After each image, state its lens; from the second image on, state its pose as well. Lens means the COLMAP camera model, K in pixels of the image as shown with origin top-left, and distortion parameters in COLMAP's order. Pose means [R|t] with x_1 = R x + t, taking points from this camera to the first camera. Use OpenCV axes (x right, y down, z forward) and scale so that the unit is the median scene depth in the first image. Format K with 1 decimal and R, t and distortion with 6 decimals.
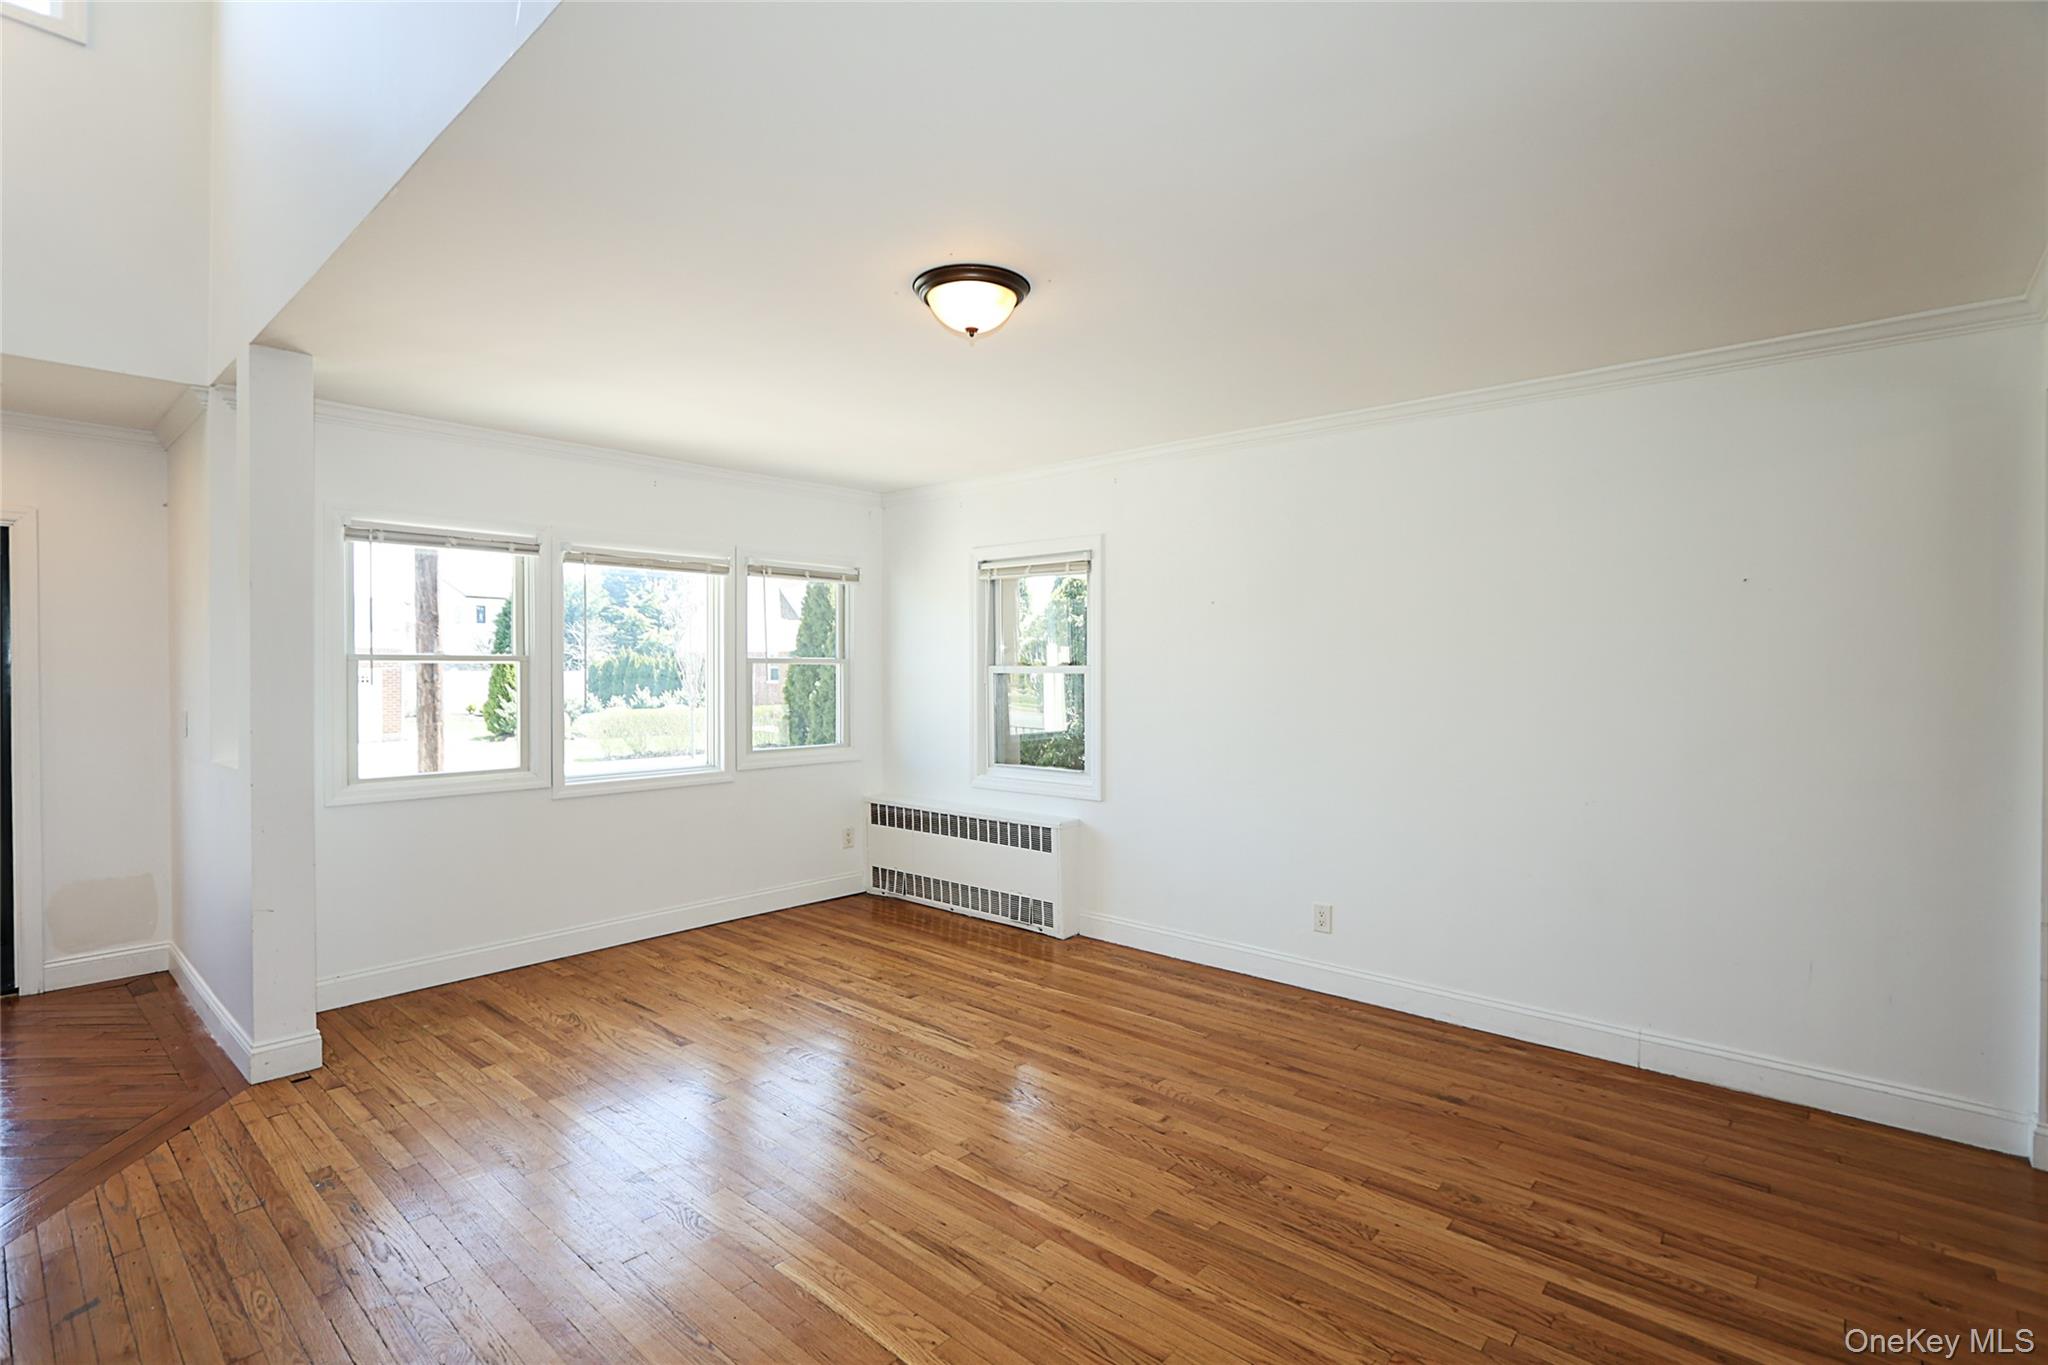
lens RADIAL K [[947.1, 0, 1024.0], [0, 947.1, 682.5], [0, 0, 1]] dist [-0.005877, -0.000932]
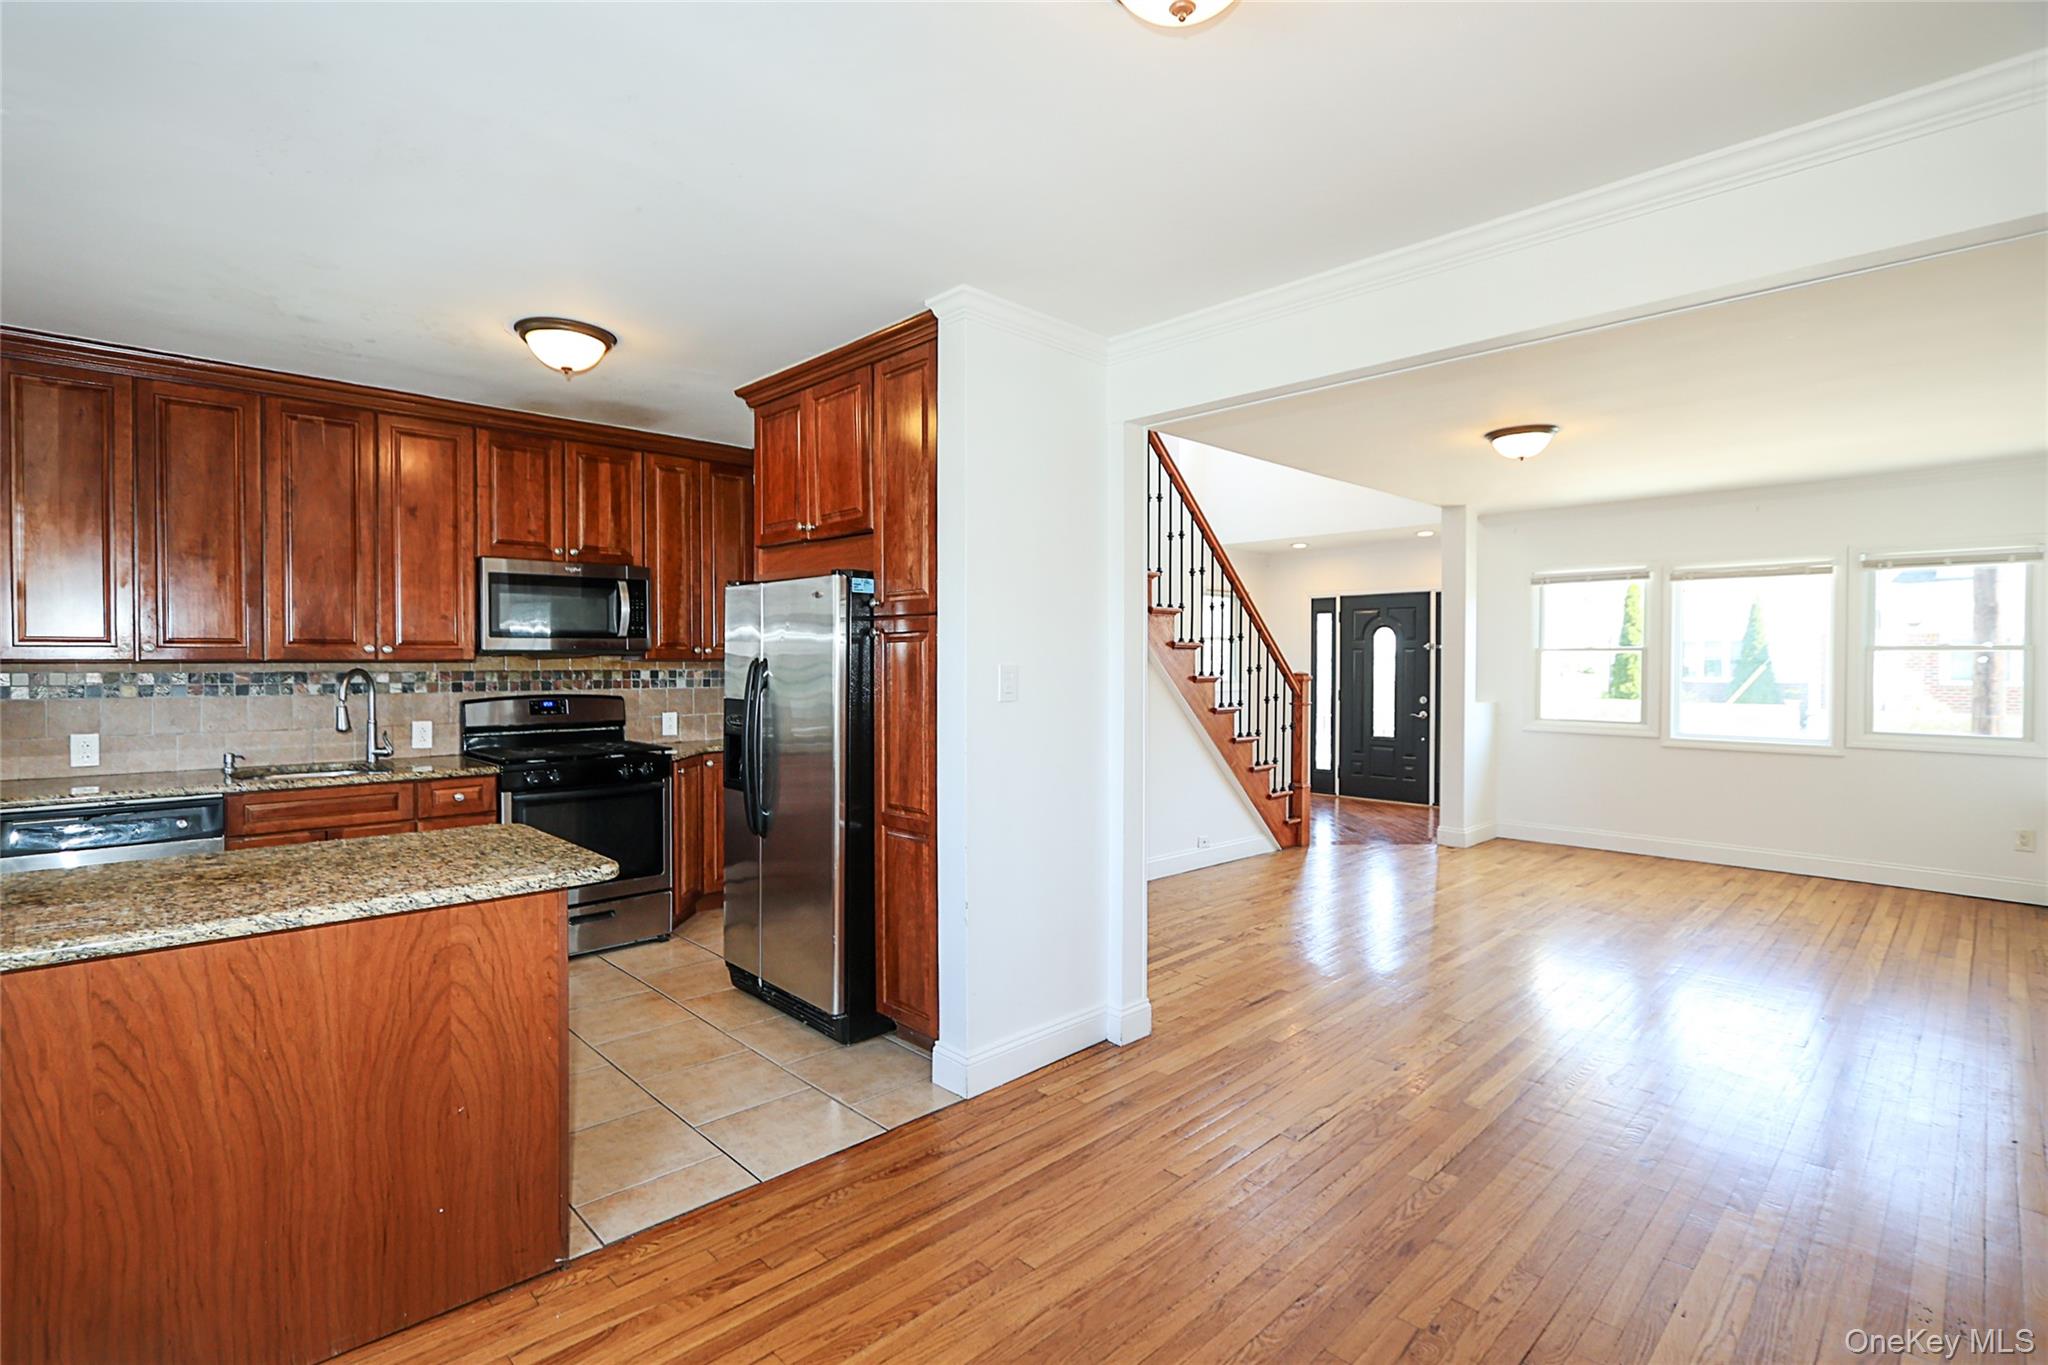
lens RADIAL K [[947.1, 0, 1024.0], [0, 947.1, 682.5], [0, 0, 1]] dist [-0.005877, -0.000932]
pose [[-0.087948, 0.023161, -0.995856, 1.092116], [-0.020265, 0.999481, 0.025035, 0.010372], [0.995919, 0.022383, -0.087433, 0.165765]]
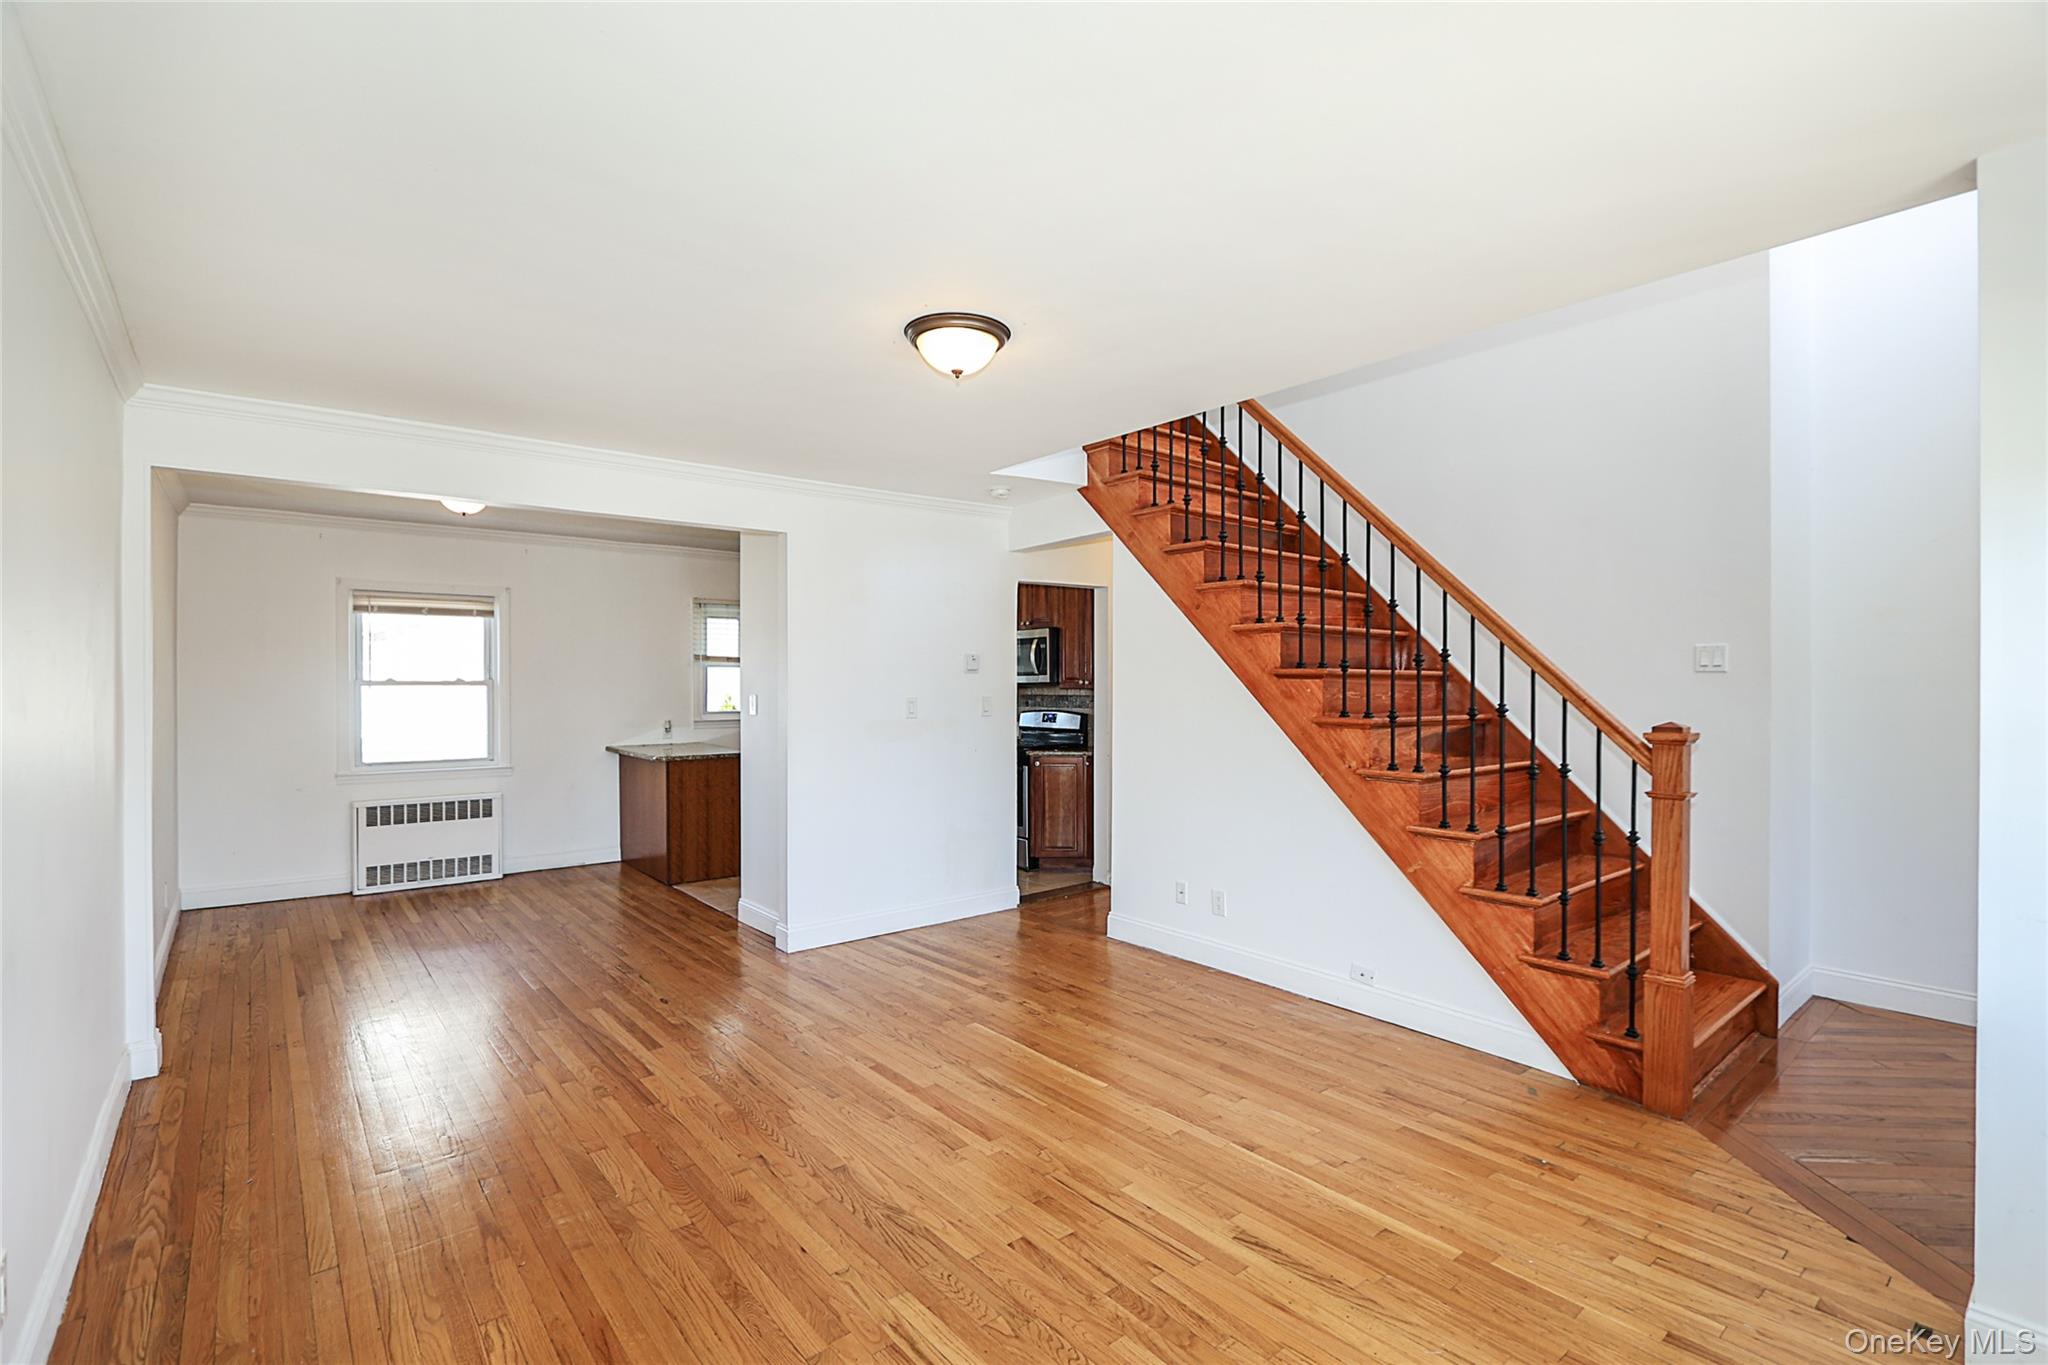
lens RADIAL K [[947.6, 0, 1016.8], [0, 947.6, 725.0], [0, 0, 1]] dist [0.000014, 0.000029]
pose [[-0.984447, -0.004726, 0.175619, -0.198109], [0.006941, 0.997812, 0.065757, -0.026129], [-0.175546, 0.065953, -0.982260, 1.288244]]
